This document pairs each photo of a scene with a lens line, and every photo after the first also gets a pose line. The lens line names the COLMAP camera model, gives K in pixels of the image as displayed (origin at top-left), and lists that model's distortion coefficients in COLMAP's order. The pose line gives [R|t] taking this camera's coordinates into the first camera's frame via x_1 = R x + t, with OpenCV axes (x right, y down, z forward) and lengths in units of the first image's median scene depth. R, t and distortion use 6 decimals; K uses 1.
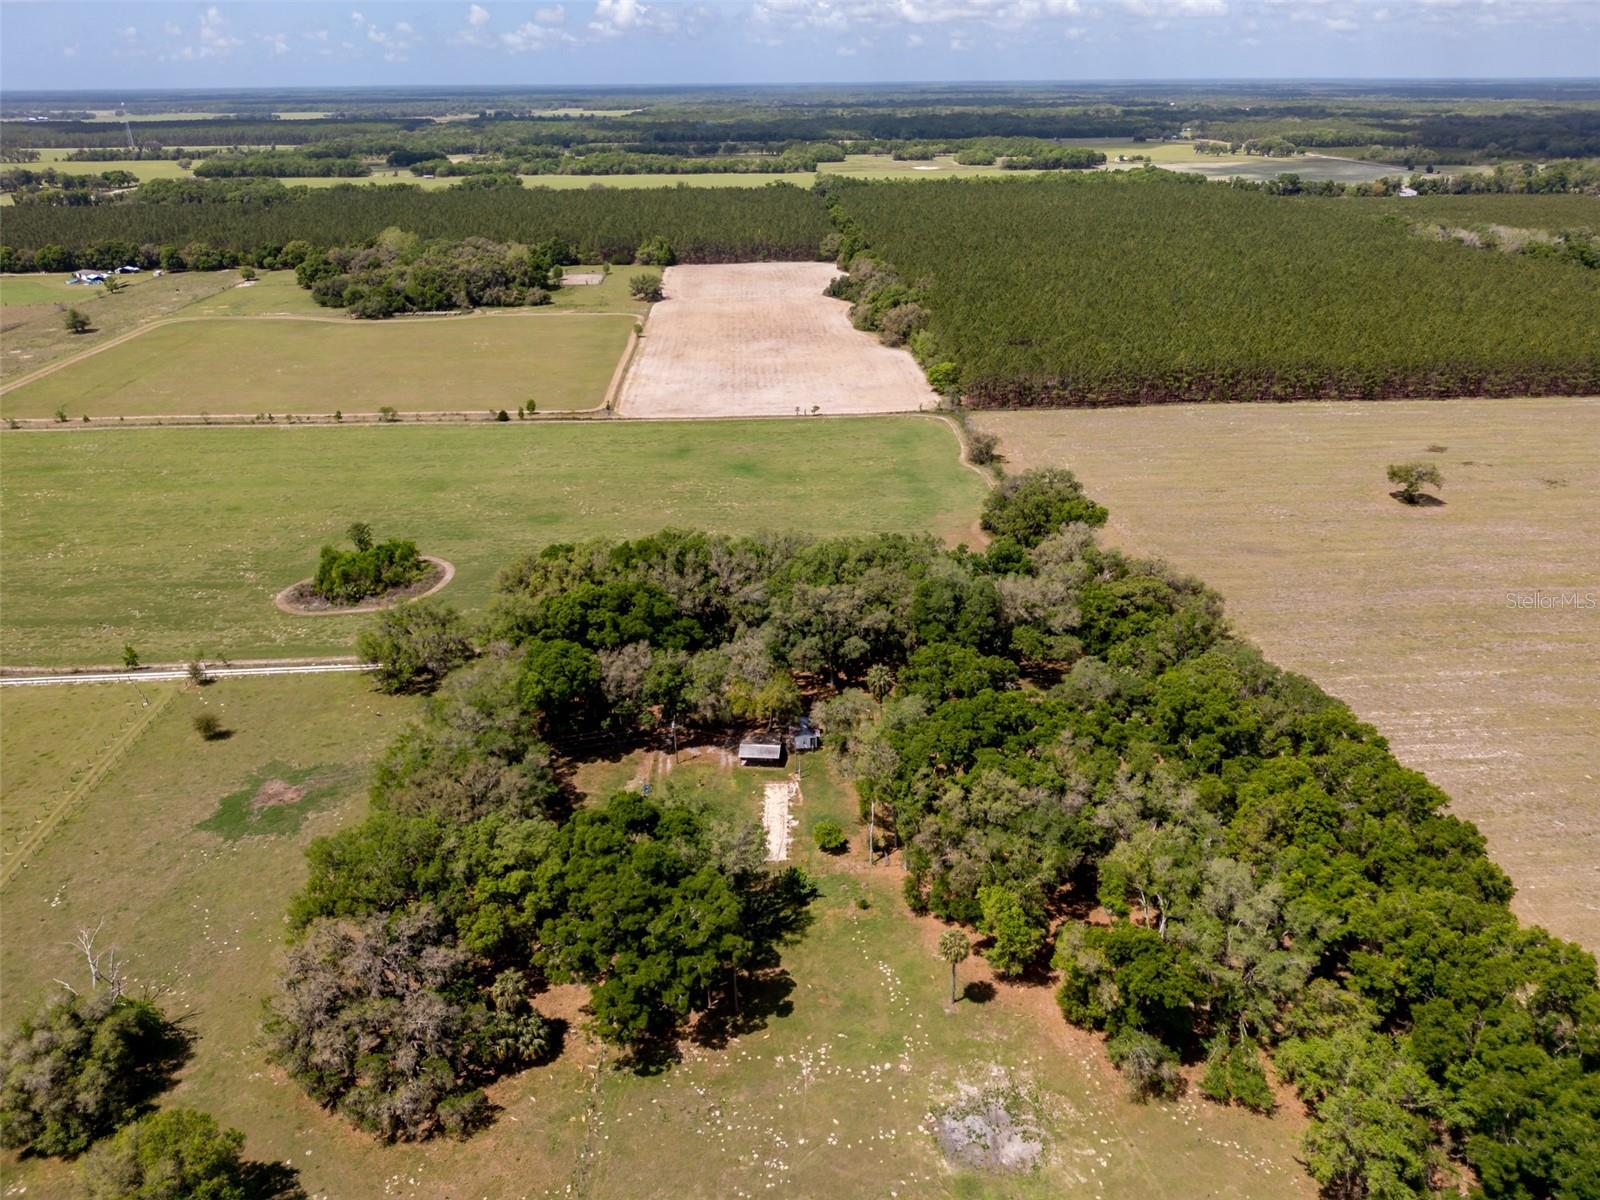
lens RADIAL K [[1143.6, 0, 801.1], [0, 1143.6, 613.7], [0, 0, 1]] dist [0.039105, -0.057040]
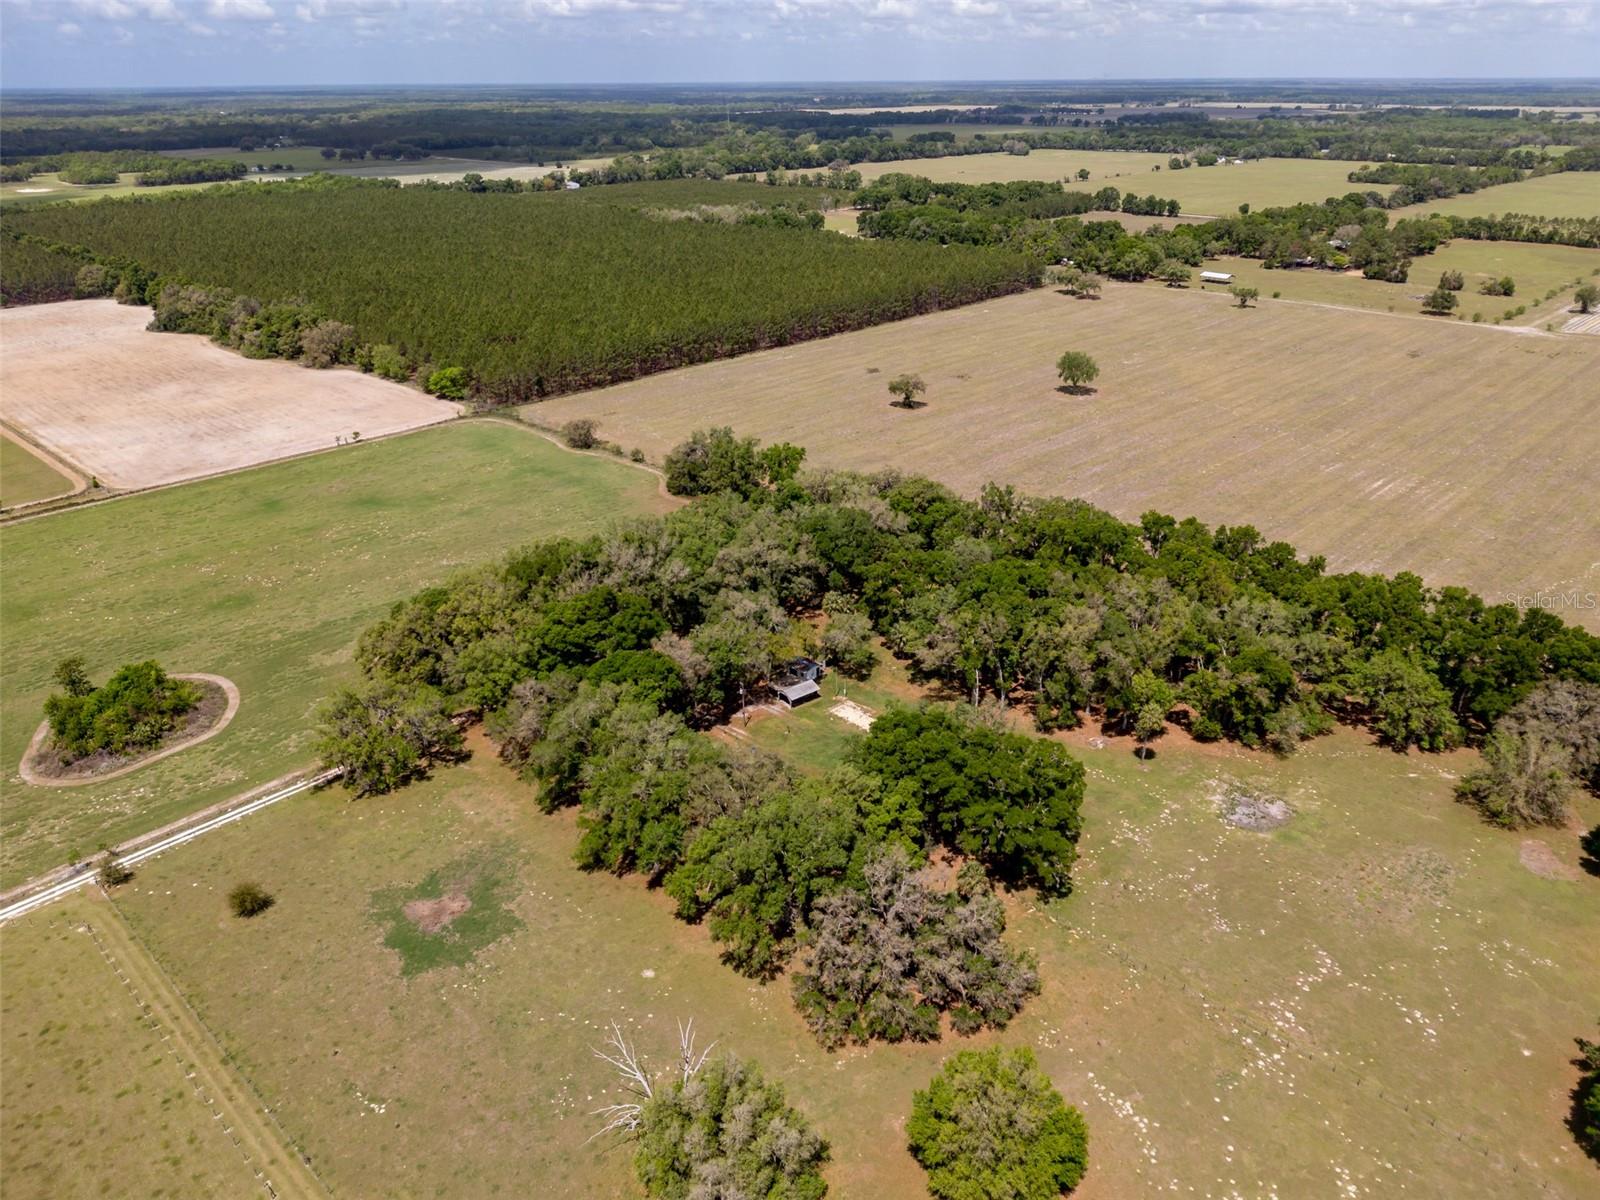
lens RADIAL K [[1143.6, 0, 805.0], [0, 1143.6, 615.8], [0, 0, 1]] dist [0.039105, -0.057040]
pose [[0.729895, -0.288222, 0.619824, -0.349341], [0.290367, 0.951615, 0.100575, -0.028783], [-0.618822, 0.106567, 0.778269, 0.066889]]
